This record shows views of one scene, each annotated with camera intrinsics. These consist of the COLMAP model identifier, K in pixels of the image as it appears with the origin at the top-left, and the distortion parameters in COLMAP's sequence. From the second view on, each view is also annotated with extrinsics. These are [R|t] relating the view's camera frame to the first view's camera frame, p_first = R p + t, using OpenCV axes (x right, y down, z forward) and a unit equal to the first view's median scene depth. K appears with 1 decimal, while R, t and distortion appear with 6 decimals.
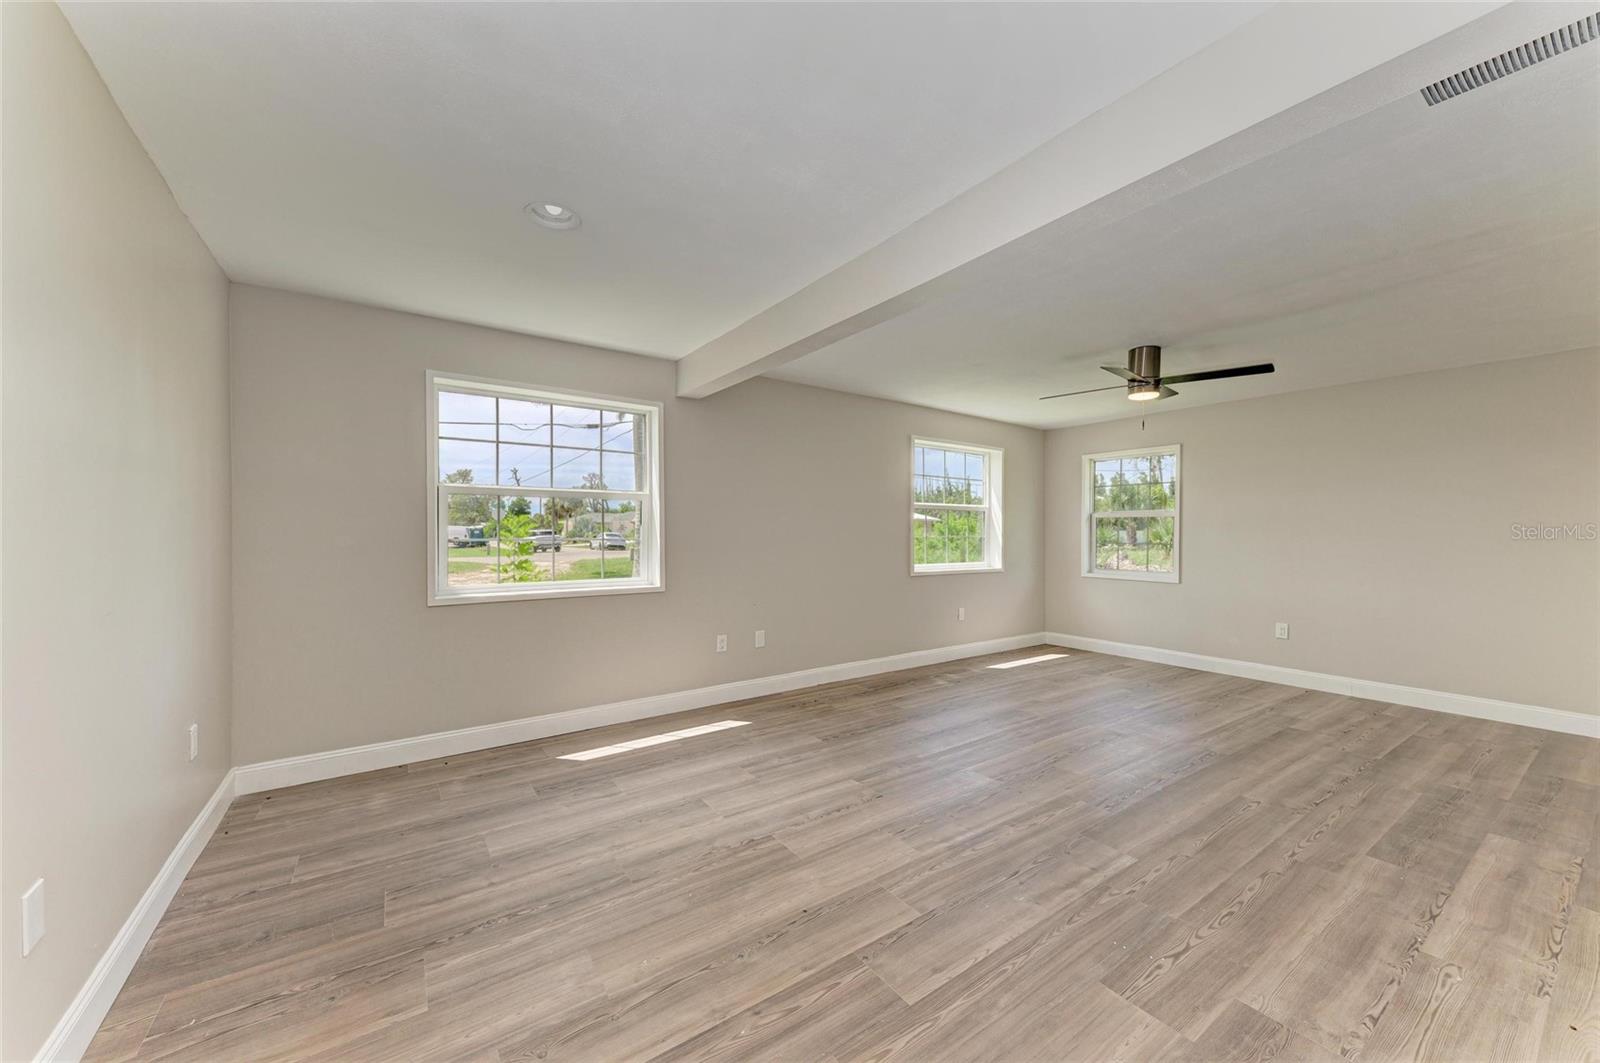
lens RADIAL K [[584.9, 0, 798.4], [0, 584.9, 531.0], [0, 0, 1]] dist [0.001617, -0.000574]
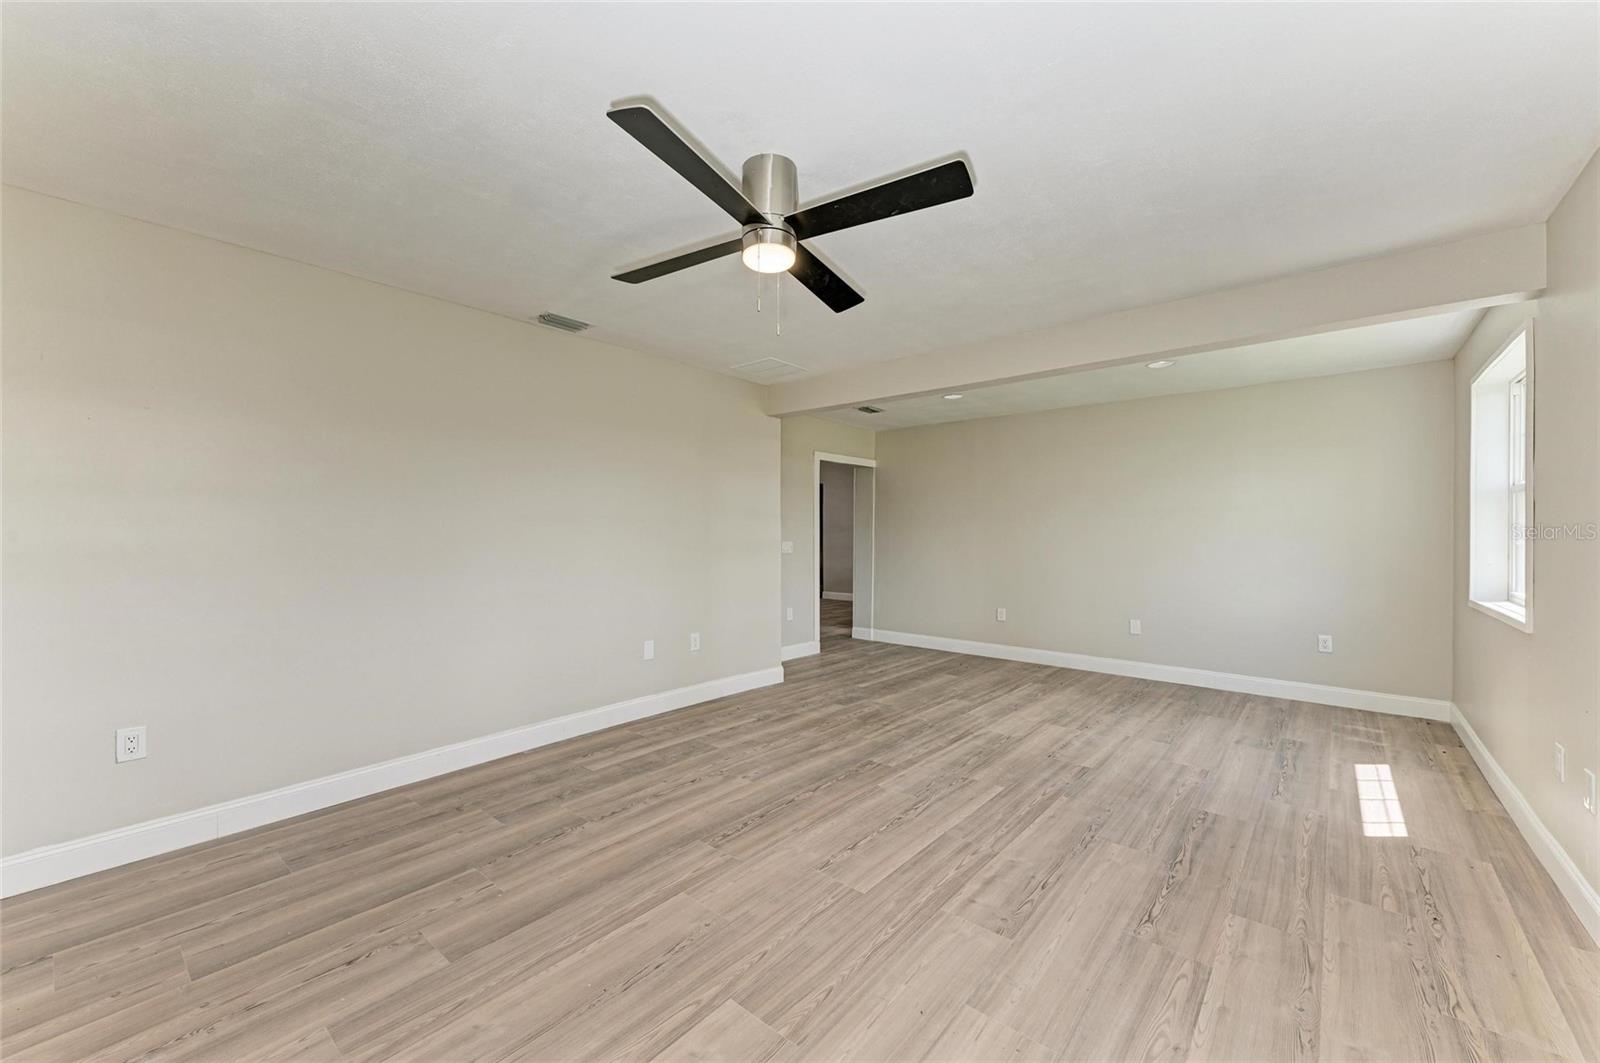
lens RADIAL K [[624.8, 0, 797.2], [0, 624.8, 536.3], [0, 0, 1]] dist [0.009773, -0.001383]
pose [[-0.965812, -0.001461, -0.259238, 0.941199], [-0.002195, 0.999994, 0.002541, 0.006215], [0.259233, 0.003023, -0.965810, 2.047103]]
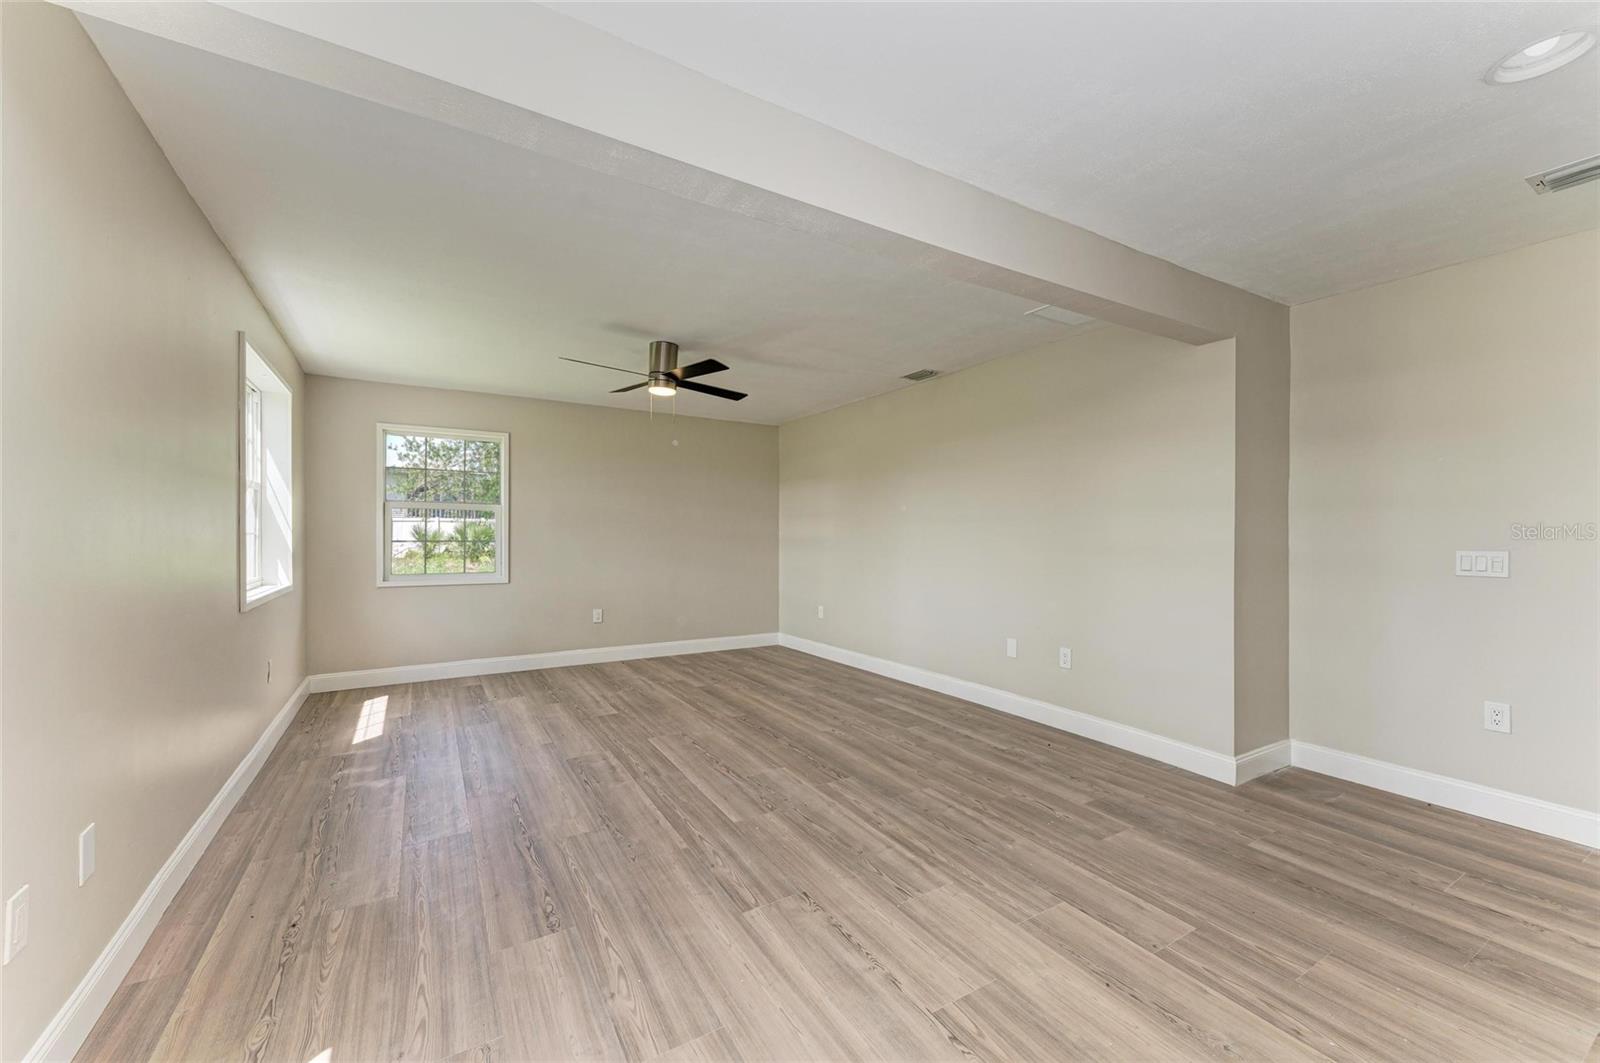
lens RADIAL K [[624.8, 0, 795.9], [0, 624.8, 536.3], [0, 0, 1]] dist [0.009773, -0.001383]
pose [[0.062875, -0.006196, 0.998002, -0.611612], [-0.007072, 0.999953, 0.006653, 0.010620], [-0.997996, -0.007476, 0.062828, 0.946714]]
